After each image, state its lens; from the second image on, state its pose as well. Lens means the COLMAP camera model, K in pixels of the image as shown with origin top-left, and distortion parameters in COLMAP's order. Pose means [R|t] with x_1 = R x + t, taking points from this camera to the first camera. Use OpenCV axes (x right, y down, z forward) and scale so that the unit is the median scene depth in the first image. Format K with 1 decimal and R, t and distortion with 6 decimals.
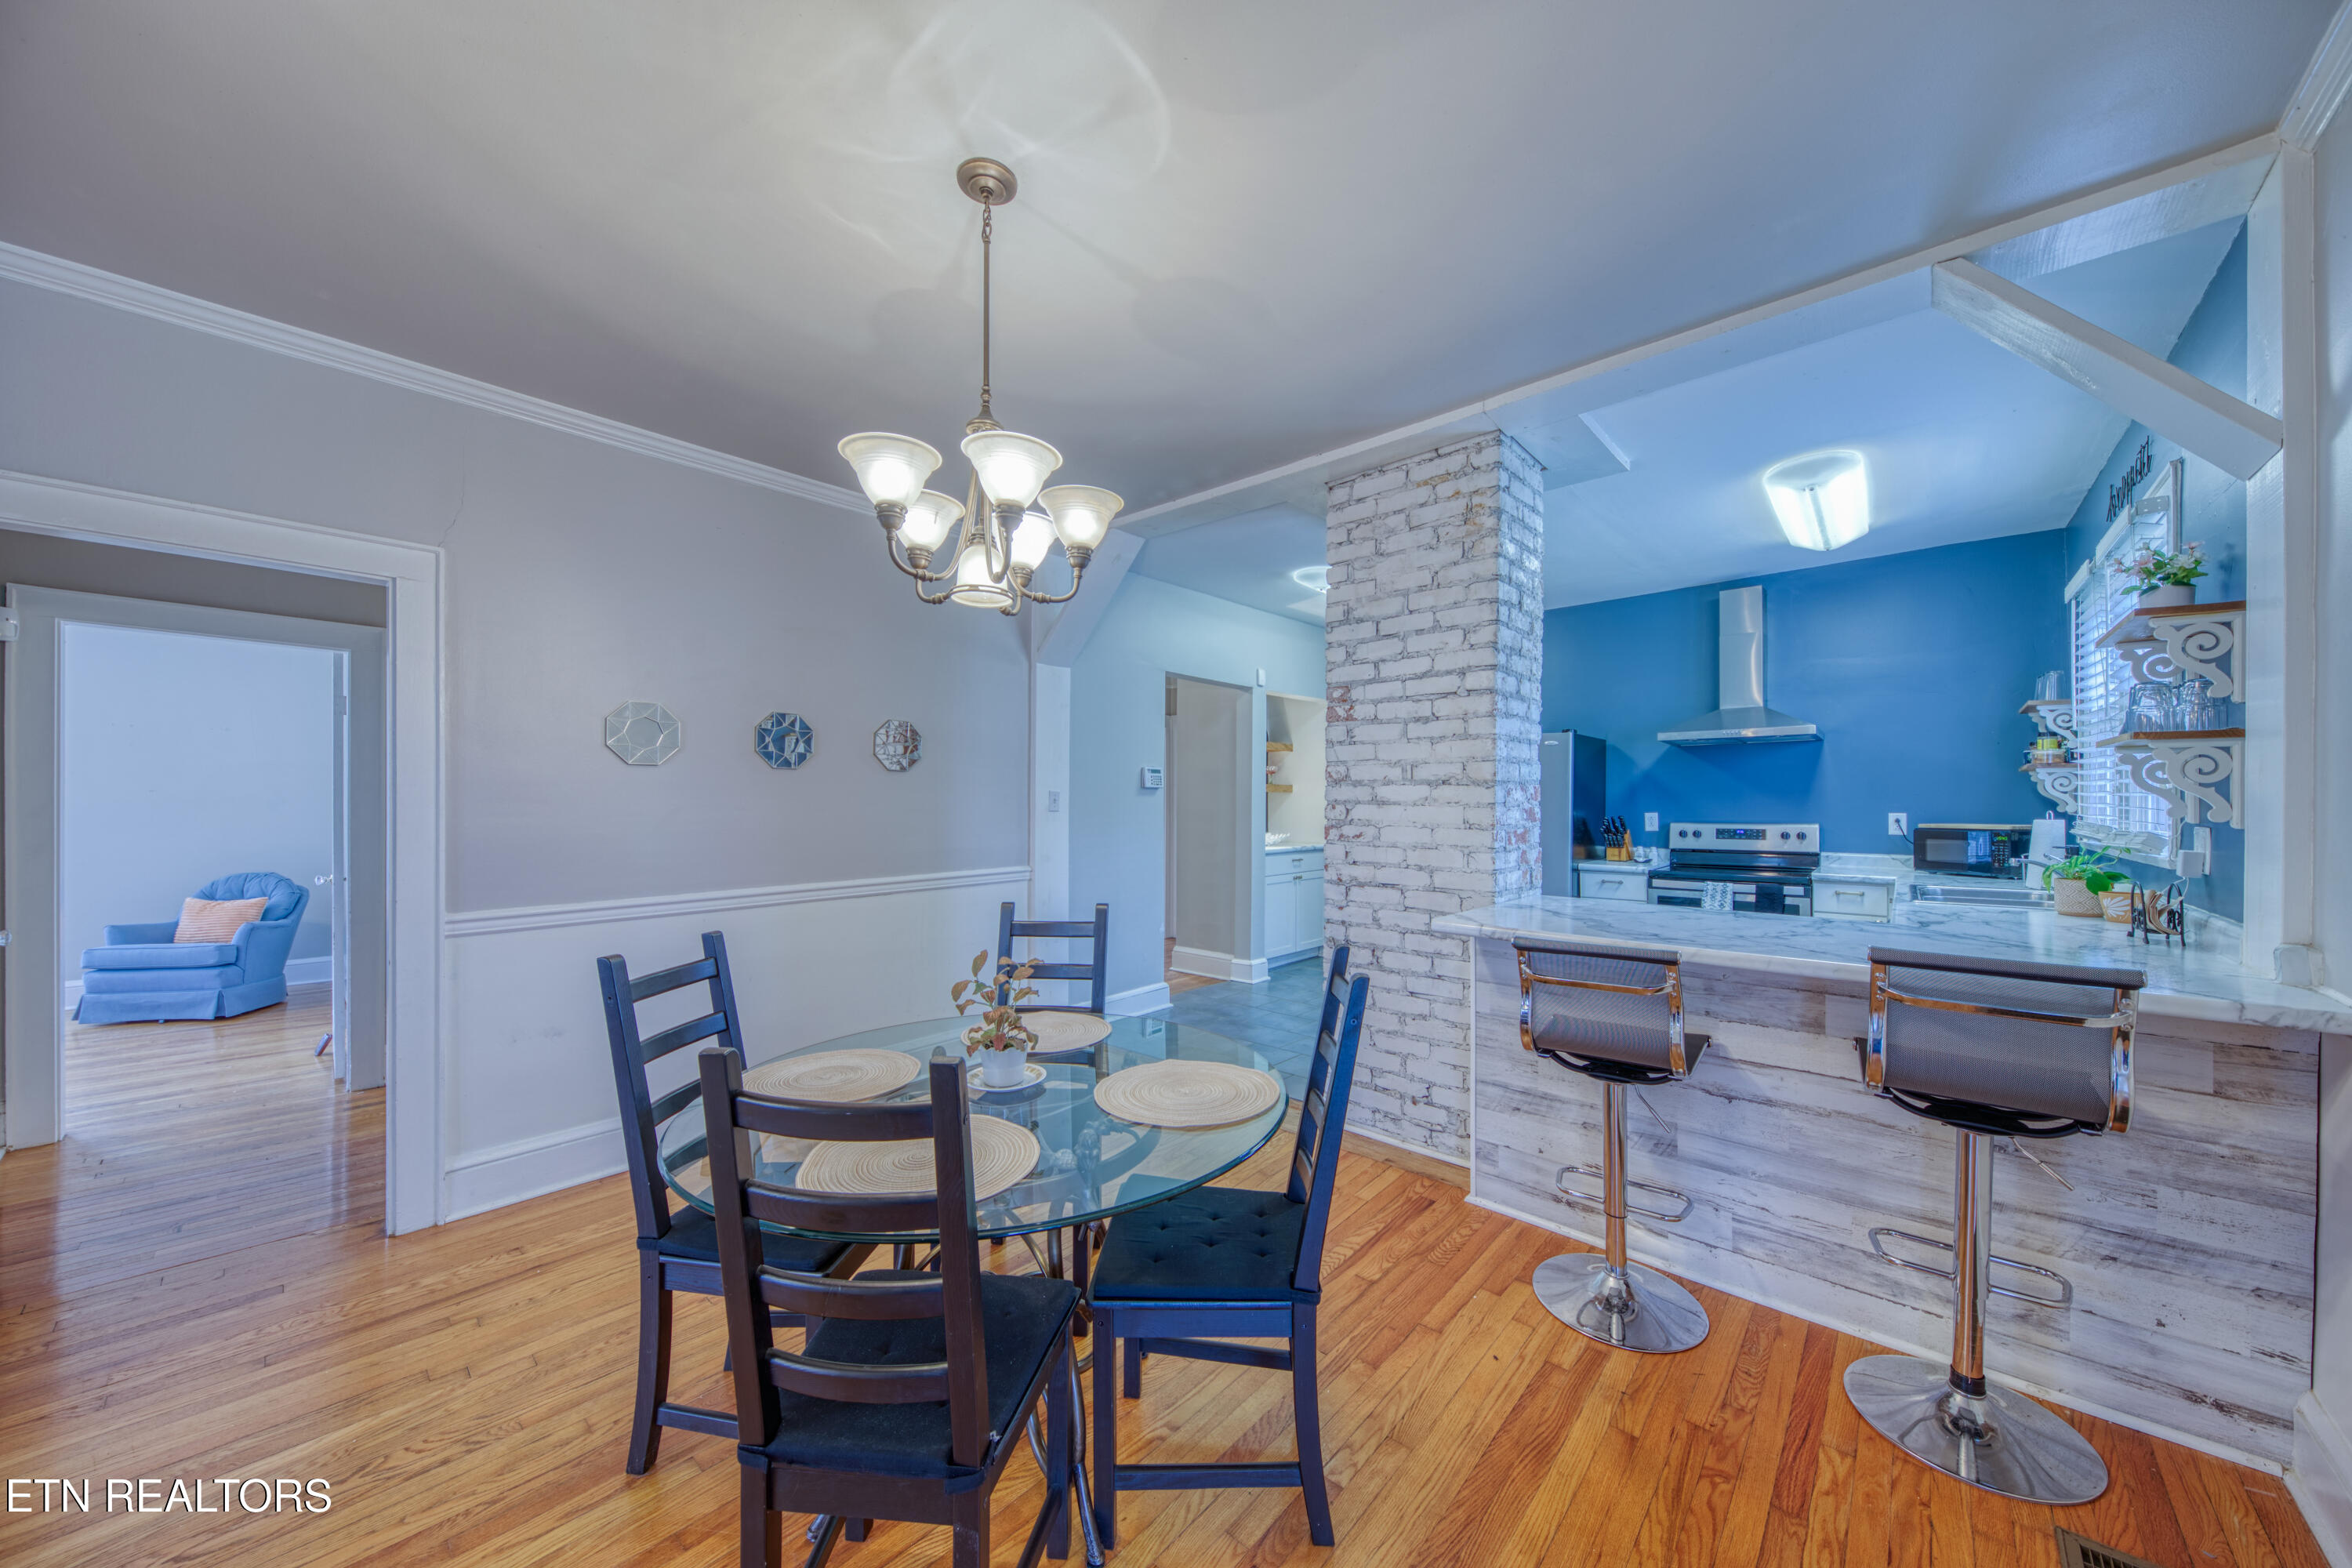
lens RADIAL K [[841.9, 0, 1192.9], [0, 841.9, 793.2], [0, 0, 1]] dist [0.002051, -0.000609]
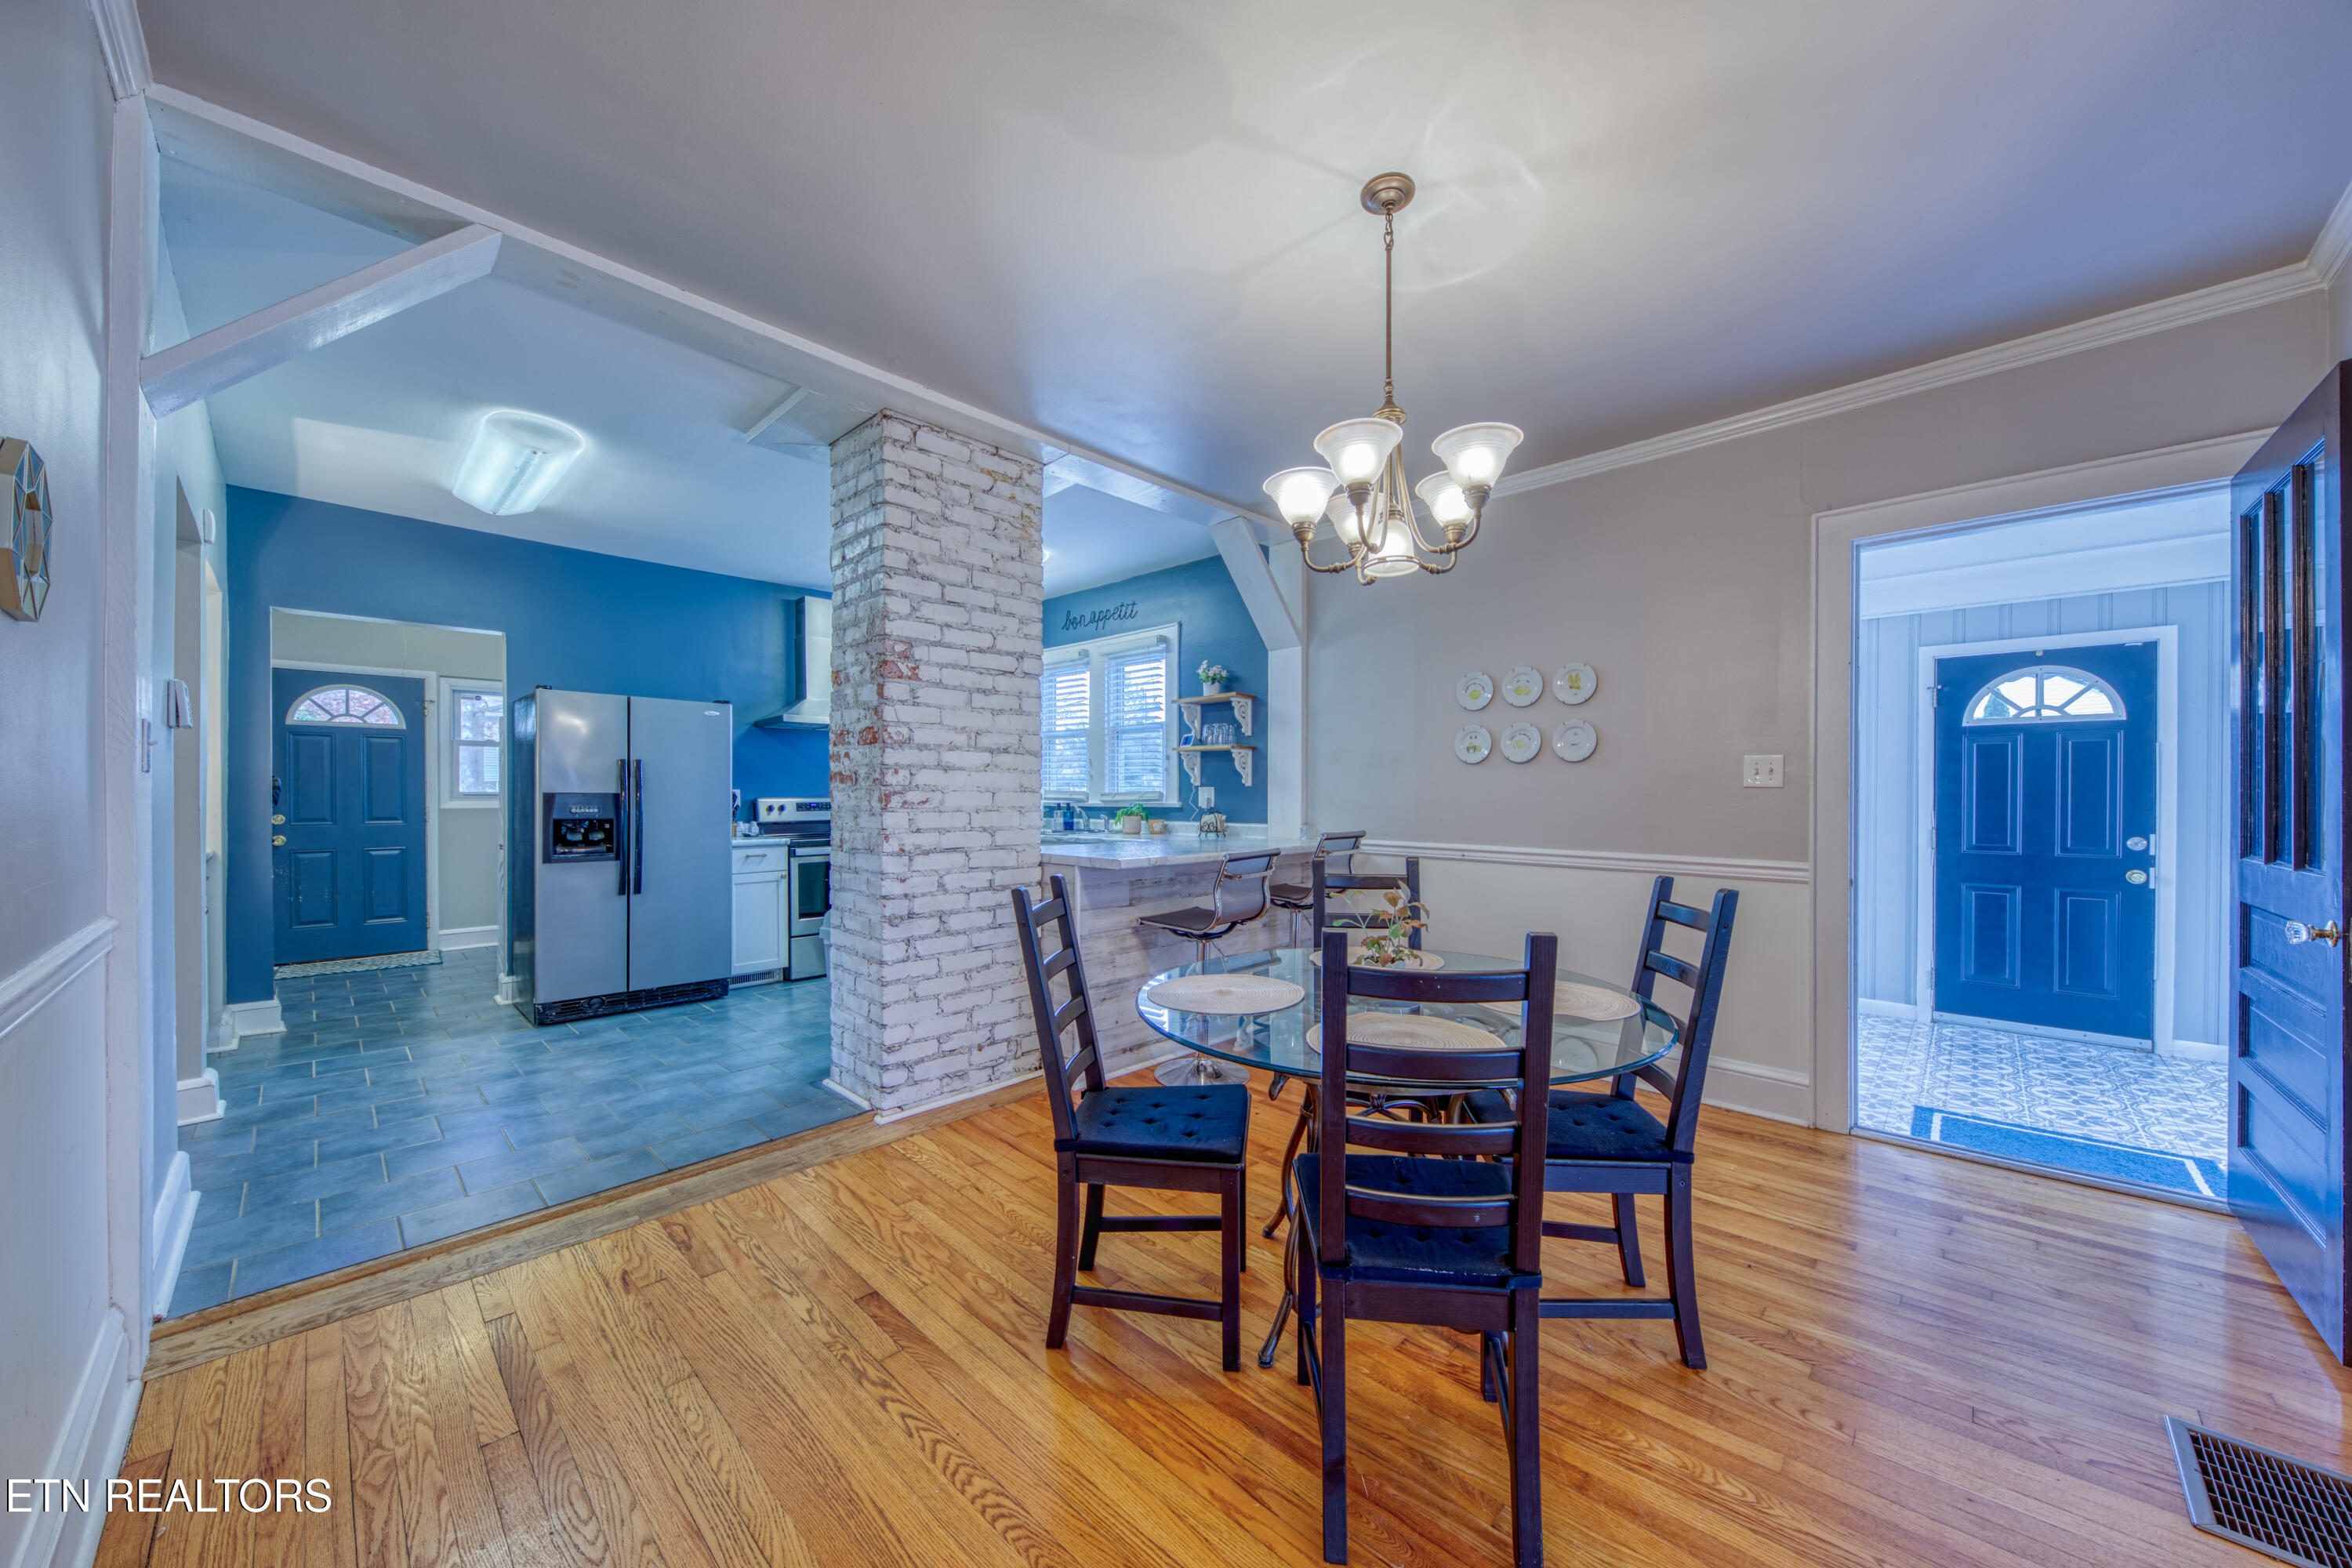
lens RADIAL K [[841.9, 0, 1185.1], [0, 841.9, 798.0], [0, 0, 1]] dist [0.002051, -0.000609]
pose [[0.042028, -0.005541, 0.999101, -0.764916], [-0.008446, 0.999947, 0.005901, 0.038853], [-0.999081, -0.008687, 0.041979, 0.674881]]
